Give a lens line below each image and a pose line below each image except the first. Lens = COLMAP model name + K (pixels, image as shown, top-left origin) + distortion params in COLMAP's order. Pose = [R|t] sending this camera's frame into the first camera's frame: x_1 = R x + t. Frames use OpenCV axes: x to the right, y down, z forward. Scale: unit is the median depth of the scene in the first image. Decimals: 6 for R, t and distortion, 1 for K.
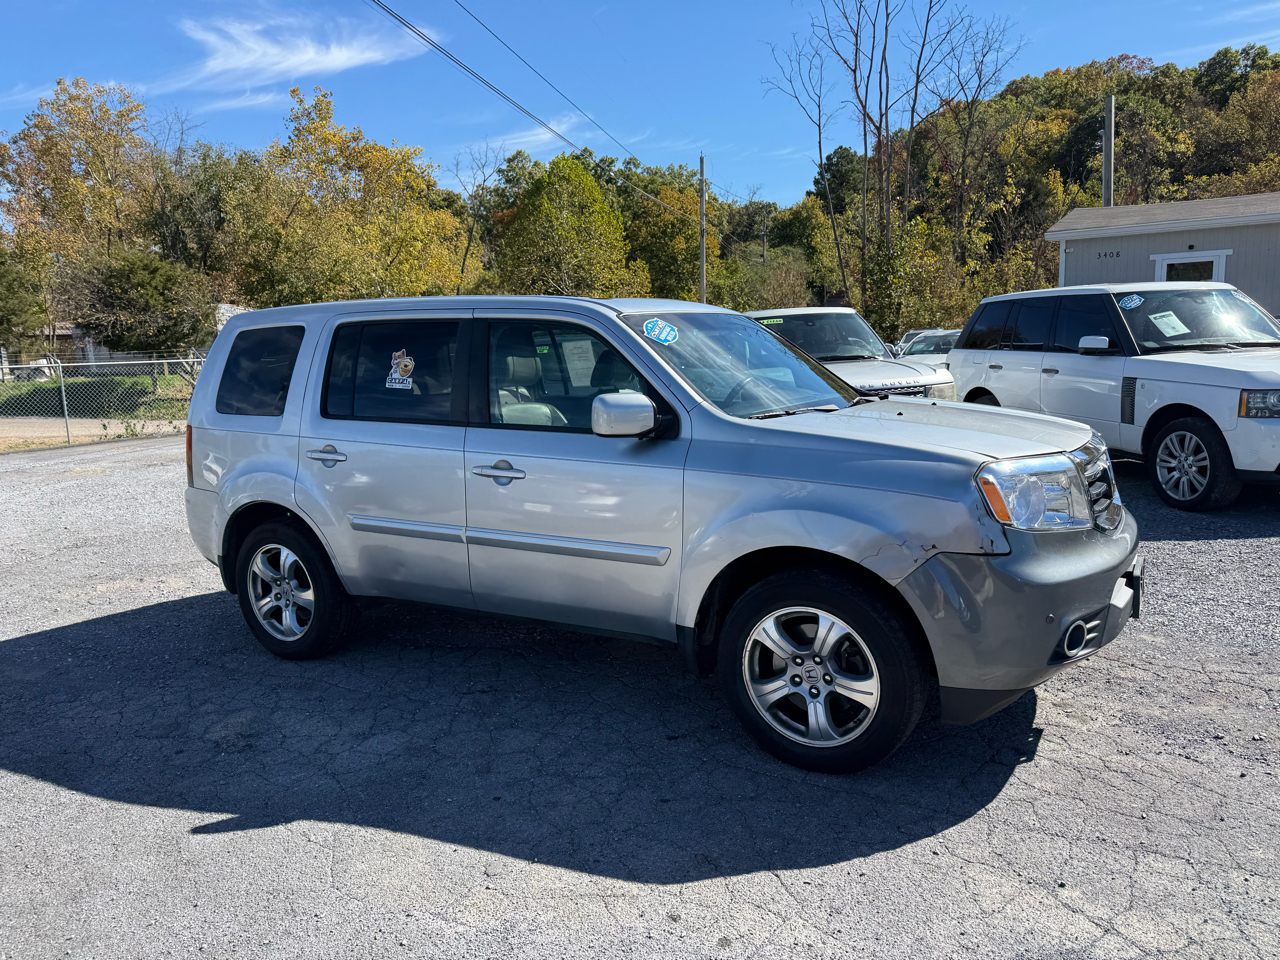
lens RADIAL K [[955.6, 0, 643.9], [0, 955.6, 479.3], [0, 0, 1]] dist [0.049017, -0.068793]
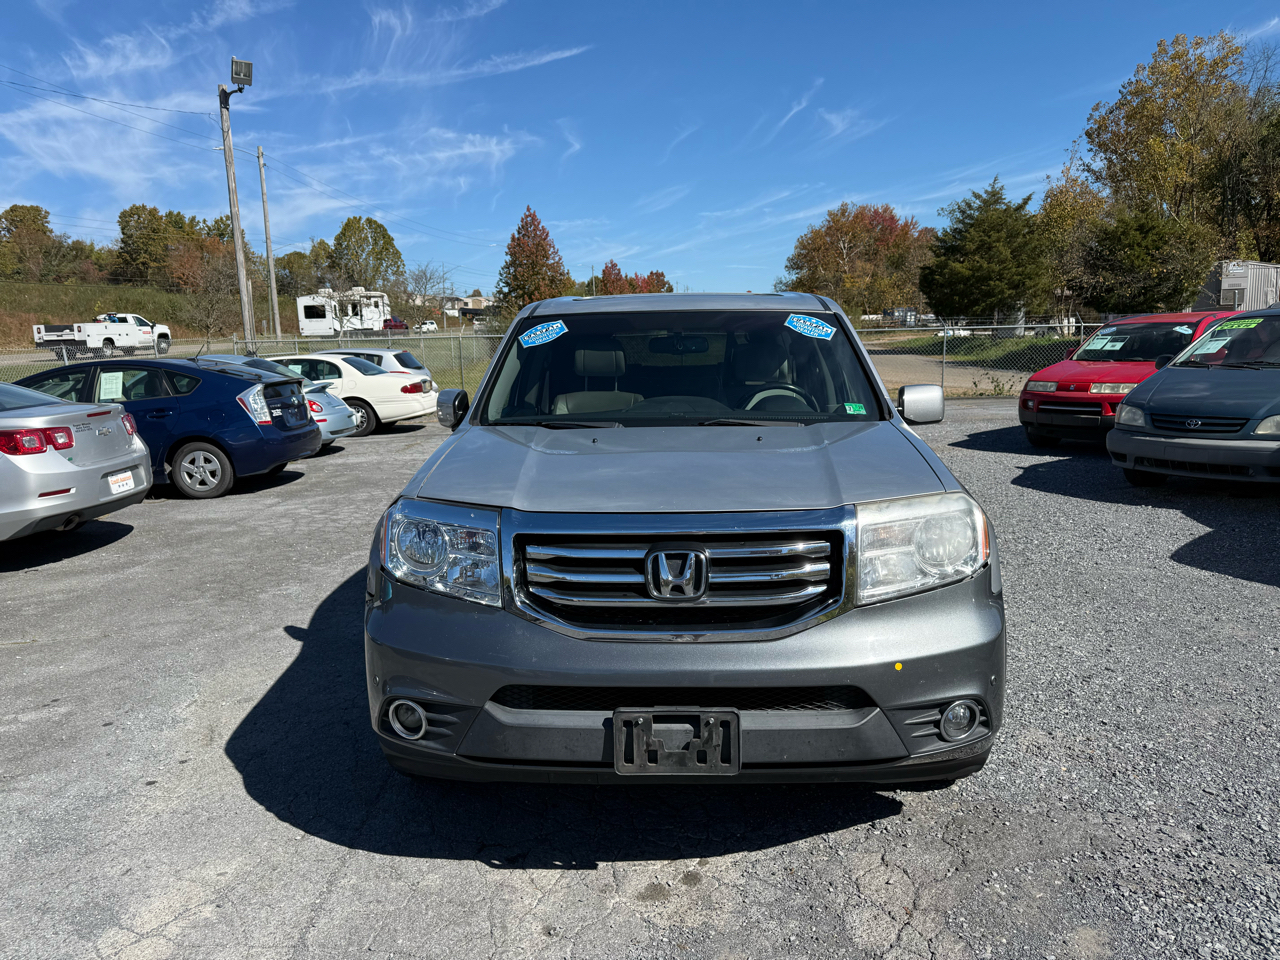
lens RADIAL K [[961.0, 0, 640.0], [0, 961.0, 480.0], [0, 0, 1]] dist [-0.005673, -0.009157]
pose [[0.433858, 0.155321, -0.887492, 0.138623], [-0.110247, 0.986778, 0.118802, -0.018534], [0.894210, 0.046301, 0.445246, 0.088141]]
